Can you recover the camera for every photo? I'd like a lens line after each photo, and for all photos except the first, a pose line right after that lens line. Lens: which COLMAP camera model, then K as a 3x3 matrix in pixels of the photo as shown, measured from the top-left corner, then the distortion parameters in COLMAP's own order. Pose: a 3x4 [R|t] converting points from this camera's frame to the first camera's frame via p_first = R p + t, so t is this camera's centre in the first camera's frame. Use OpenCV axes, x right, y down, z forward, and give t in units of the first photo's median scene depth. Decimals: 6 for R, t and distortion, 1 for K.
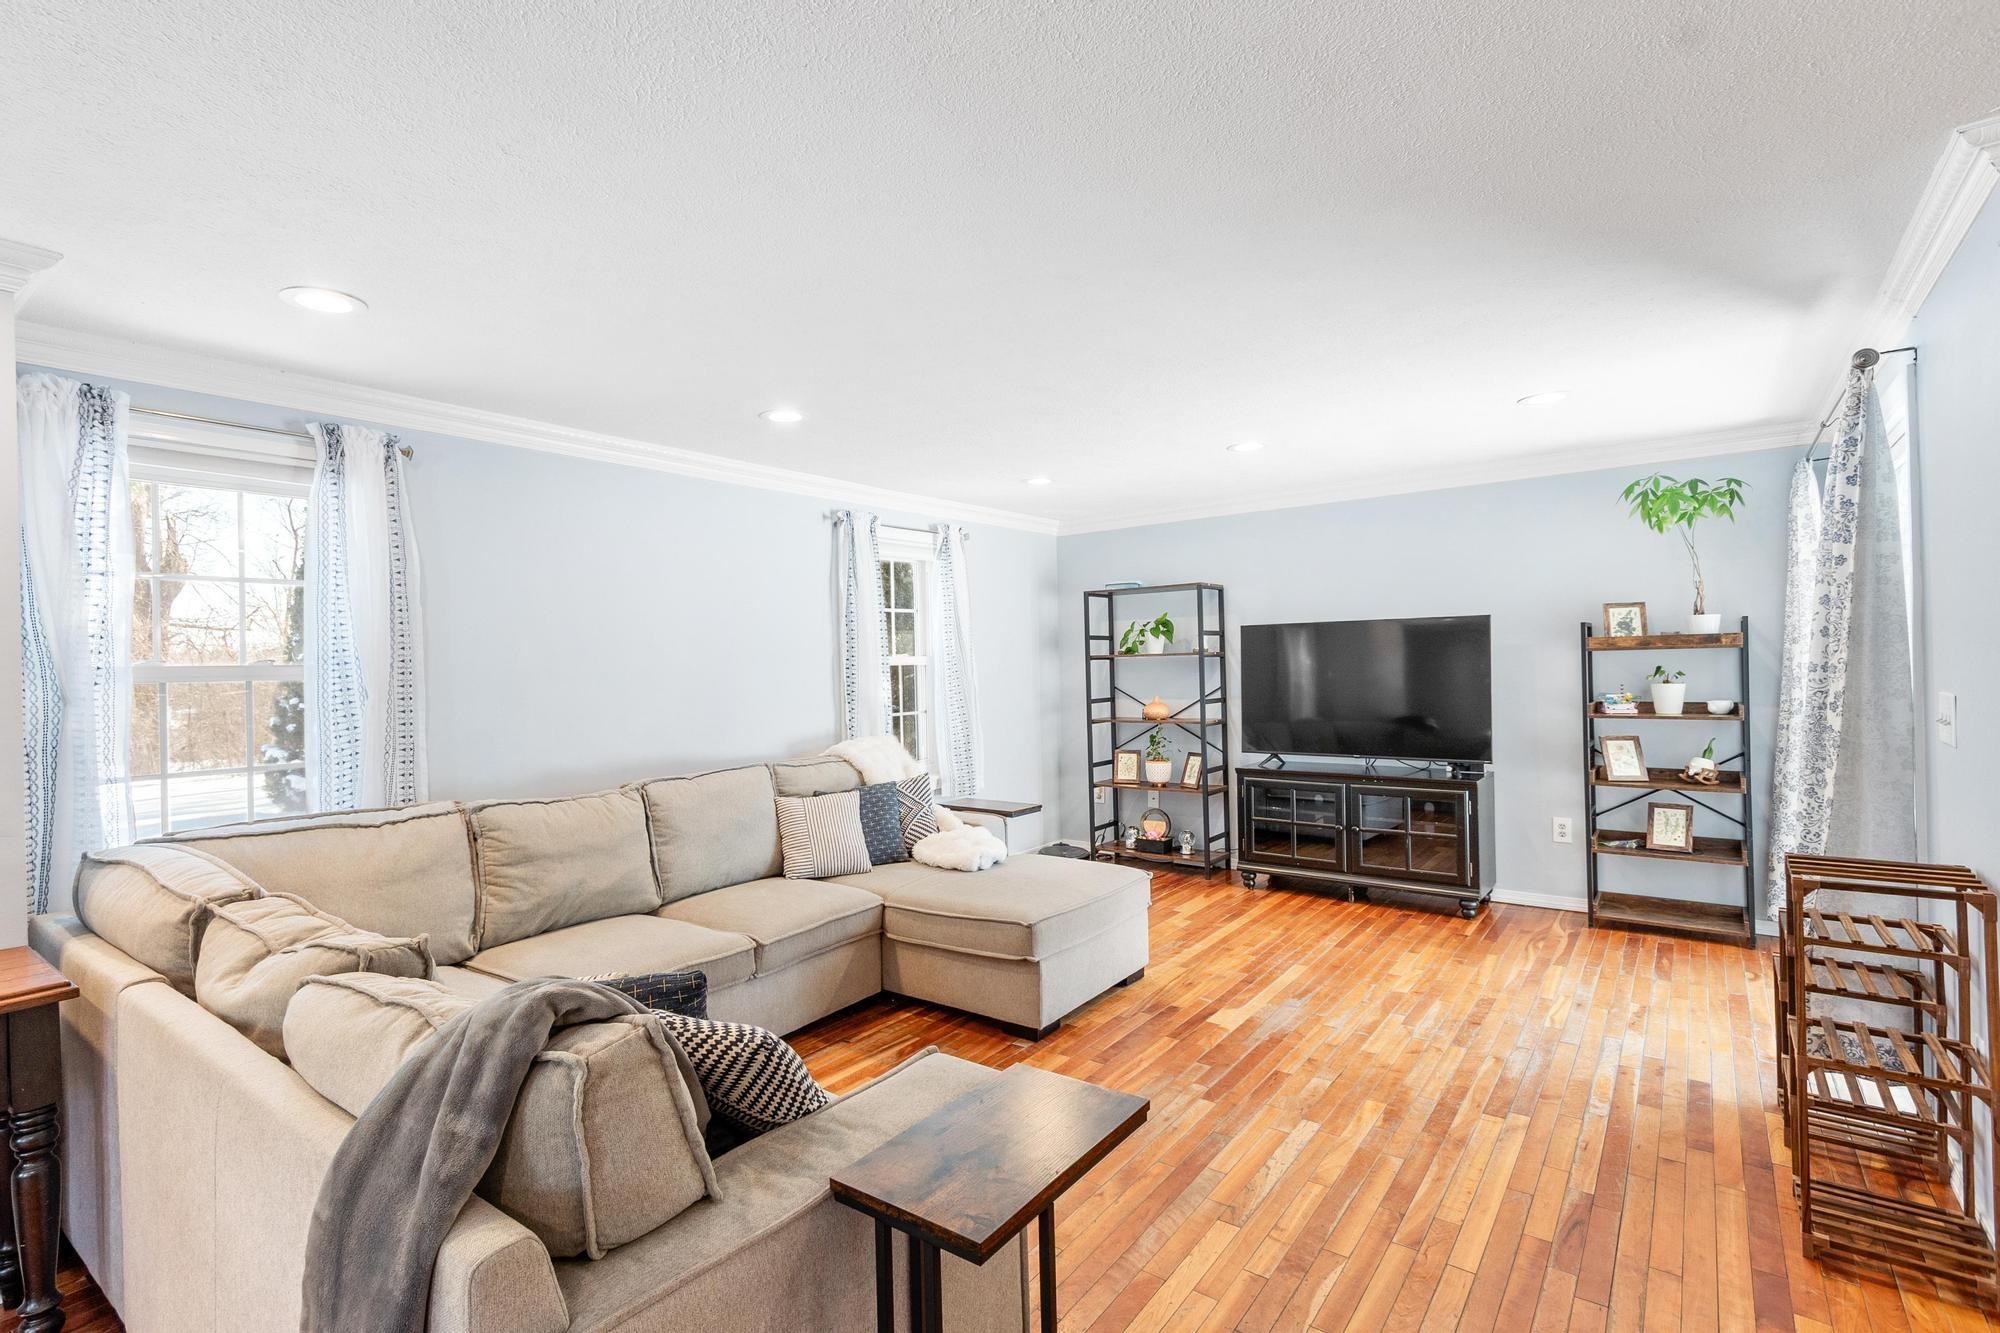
lens RADIAL K [[945.7, 0, 941.5], [0, 945.7, 657.7], [0, 0, 1]] dist [0.000058, -0.000787]
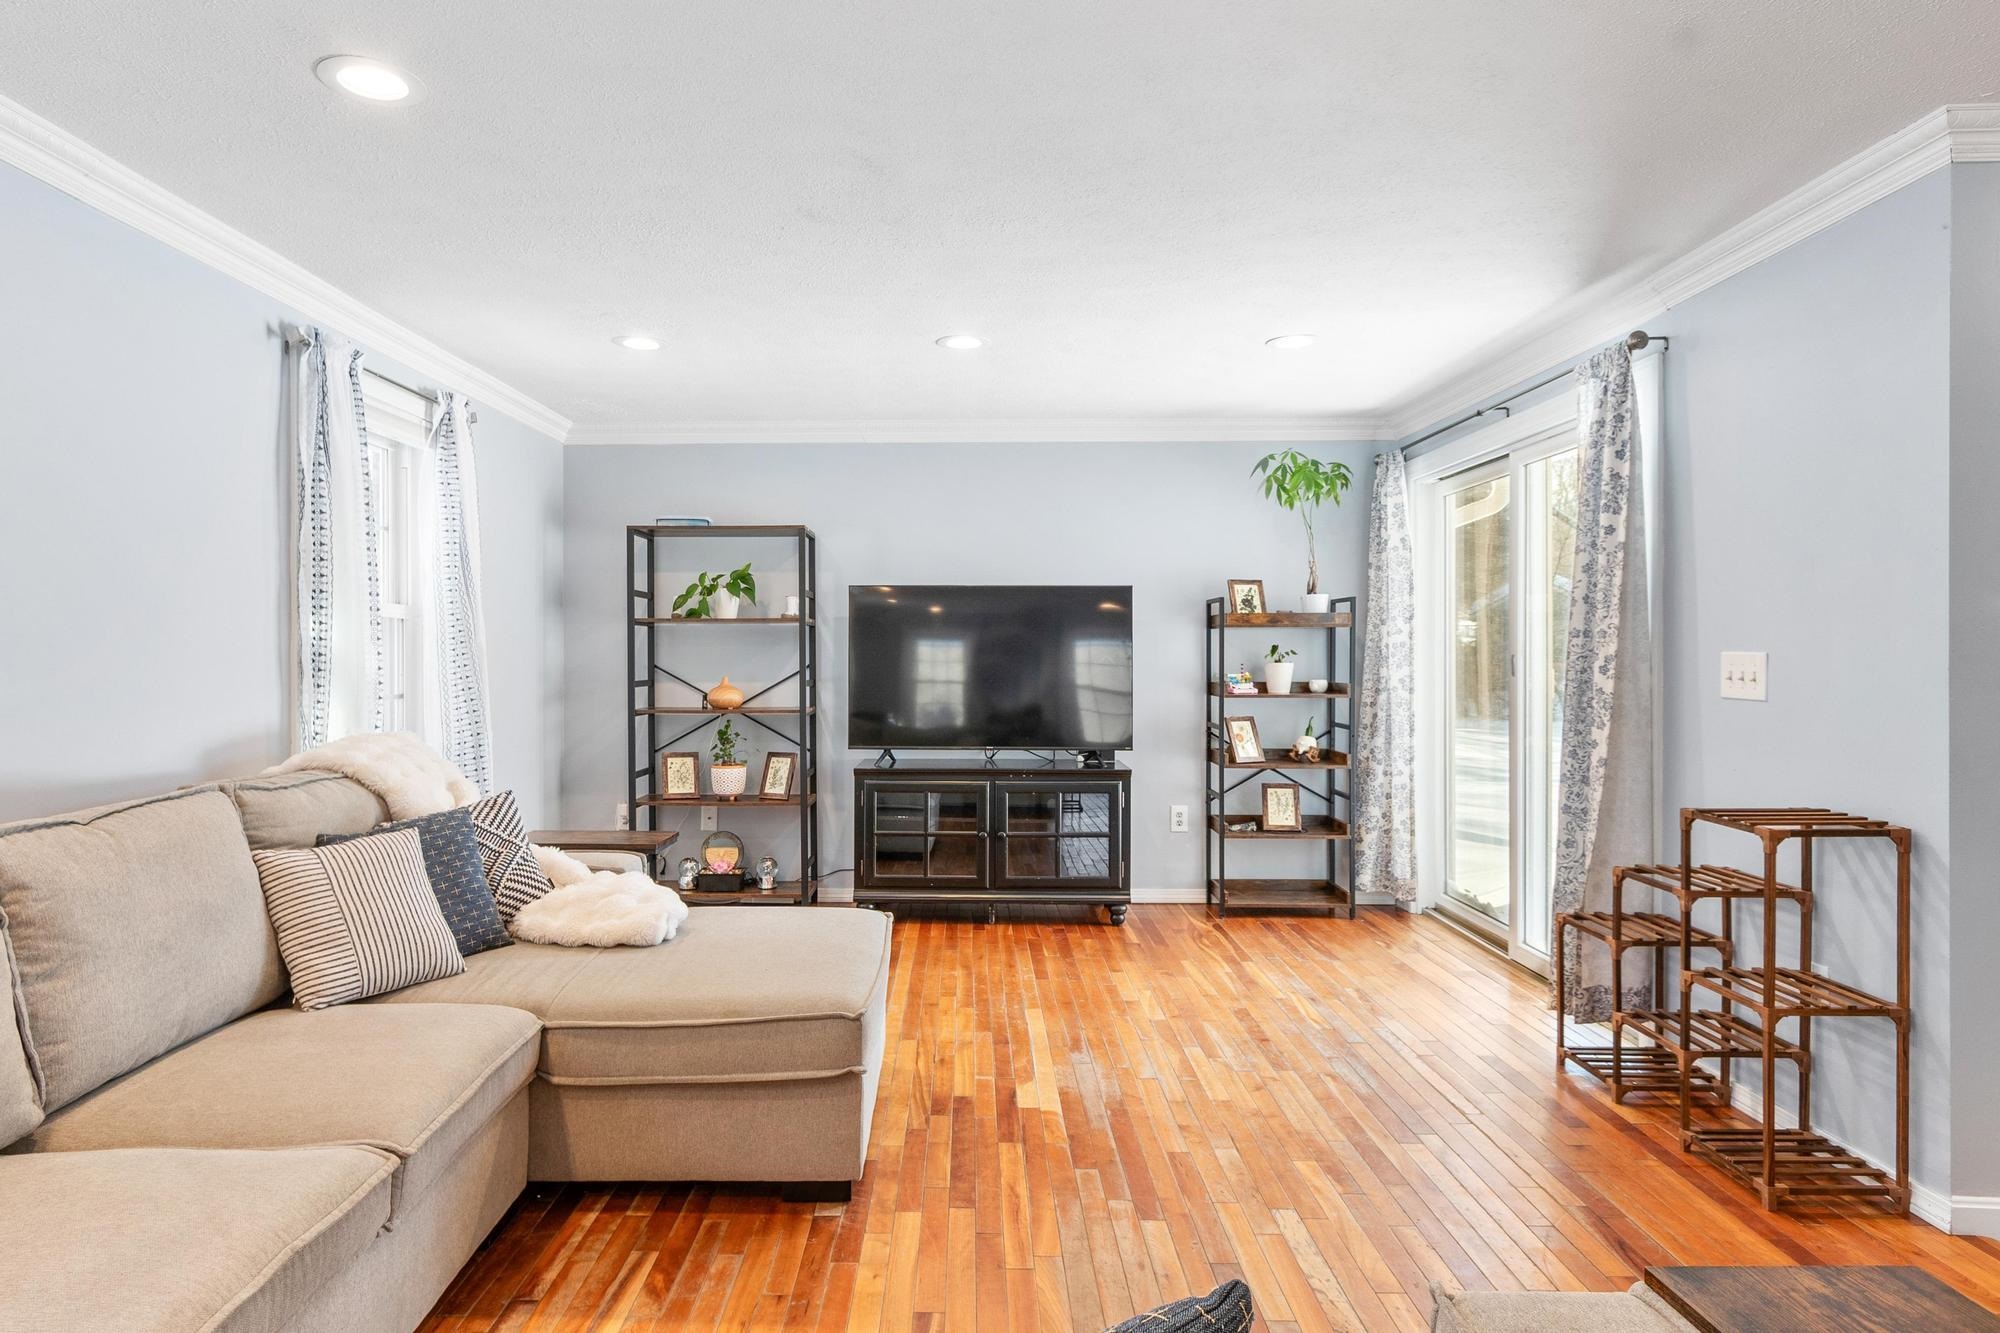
lens RADIAL K [[1127.3, 0, 966.4], [0, 1127.3, 654.8], [0, 0, 1]] dist [0.000660, -0.000017]
pose [[0.786873, 0.022703, 0.616697, -0.228259], [-0.021981, 0.999720, -0.008757, 0.037230], [-0.616724, -0.006665, 0.787152, 0.274790]]
